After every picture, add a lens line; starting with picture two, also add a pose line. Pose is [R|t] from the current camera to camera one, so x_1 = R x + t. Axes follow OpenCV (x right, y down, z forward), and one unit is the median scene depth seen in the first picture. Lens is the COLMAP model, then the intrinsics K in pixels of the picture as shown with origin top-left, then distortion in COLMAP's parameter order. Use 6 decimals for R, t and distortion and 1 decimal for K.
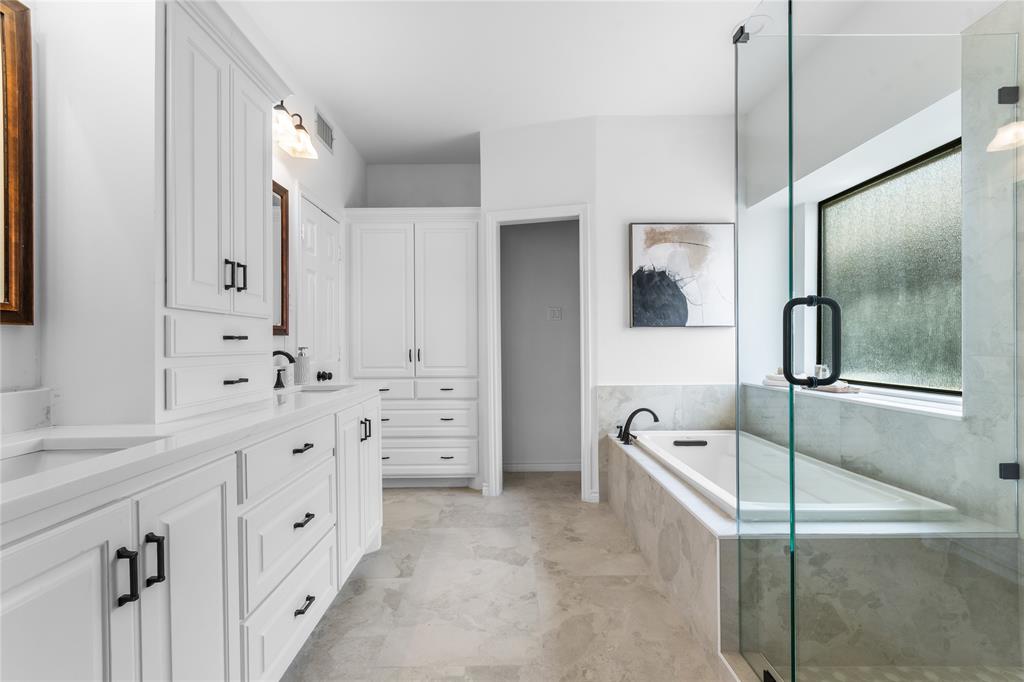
lens RADIAL K [[452.0, 0, 513.0], [0, 452.0, 345.1], [0, 0, 1]] dist [0.005457, -0.000023]
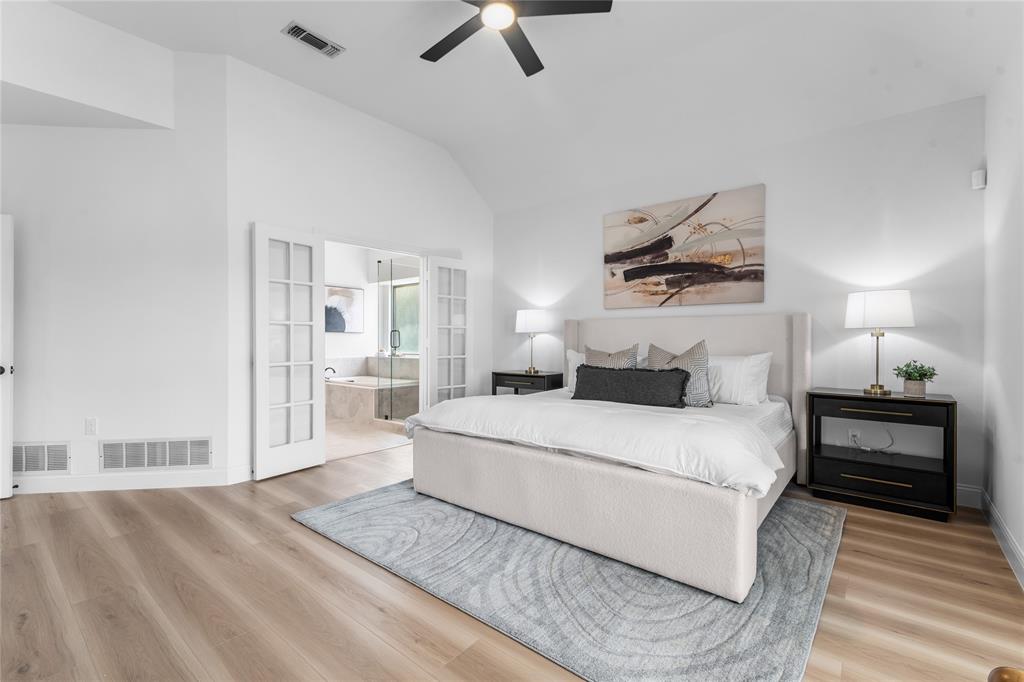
lens RADIAL K [[452.0, 0, 511.8], [0, 452.0, 339.0], [0, 0, 1]] dist [0.005457, -0.000023]
pose [[0.645915, 0.007805, 0.763369, -0.857263], [-0.000370, 0.999951, -0.009910, 0.016439], [-0.763409, 0.006119, 0.645886, -1.180785]]
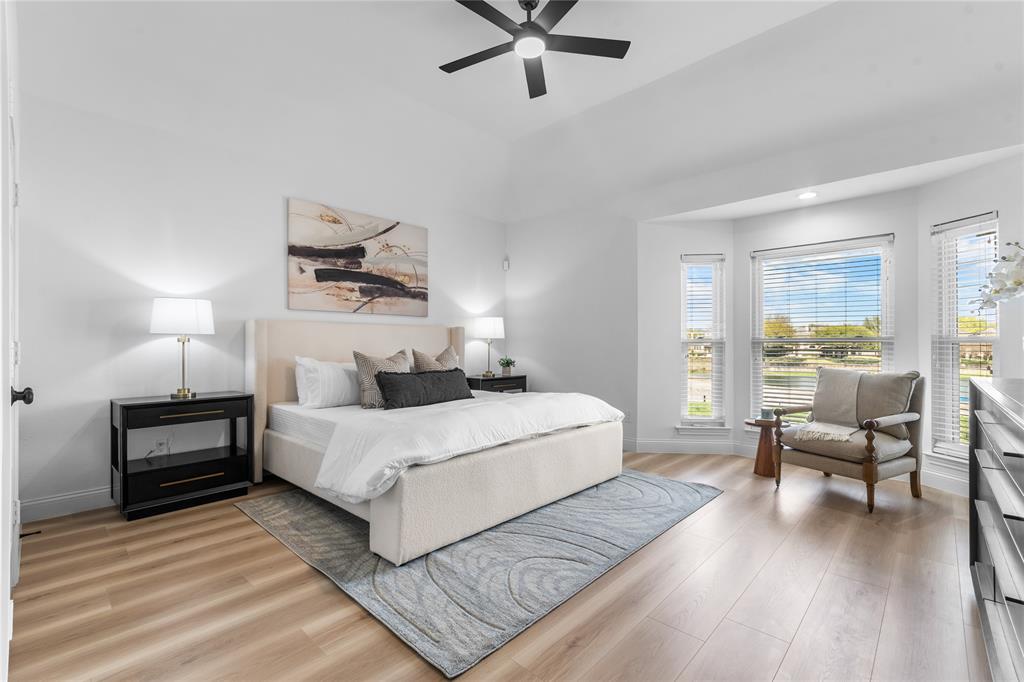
lens RADIAL K [[452.0, 0, 515.6], [0, 452.0, 340.2], [0, 0, 1]] dist [0.005457, -0.000023]
pose [[-0.725682, 0.015050, 0.687866, -0.835867], [0.010593, 0.999887, -0.010701, 0.008348], [-0.687949, -0.000479, -0.725759, 0.083581]]
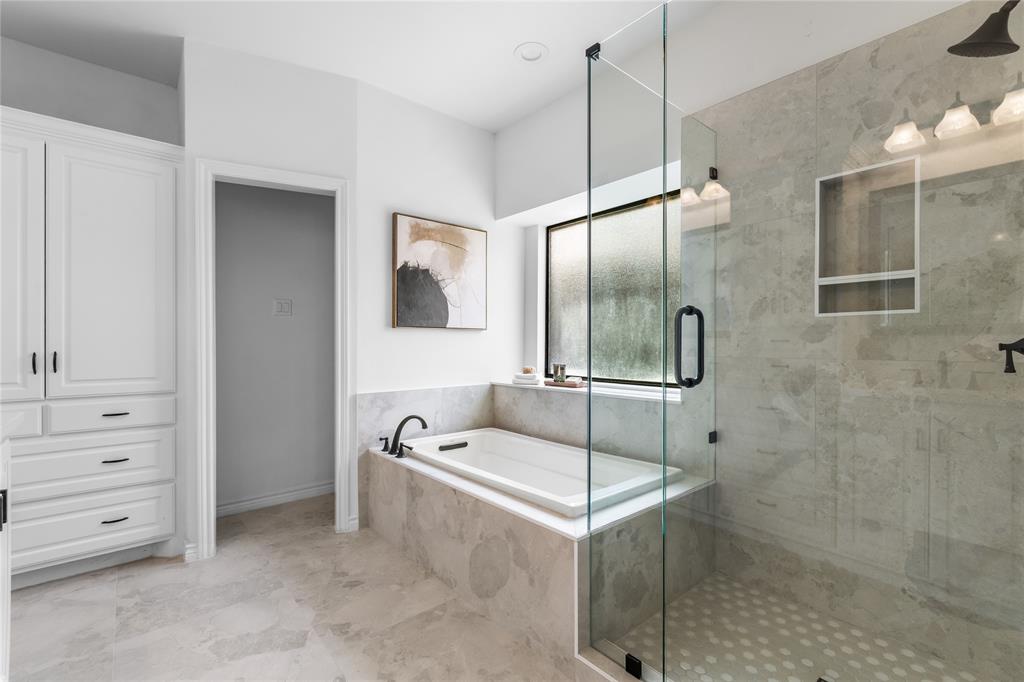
lens RADIAL K [[452.0, 0, 512.0], [0, 452.0, 344.4], [0, 0, 1]] dist [0.005457, -0.000023]
pose [[0.763421, 0.006140, 0.645872, -0.150605], [-0.004580, 0.999981, -0.004092, -0.002299], [-0.645884, 0.000166, 0.763435, 0.160658]]
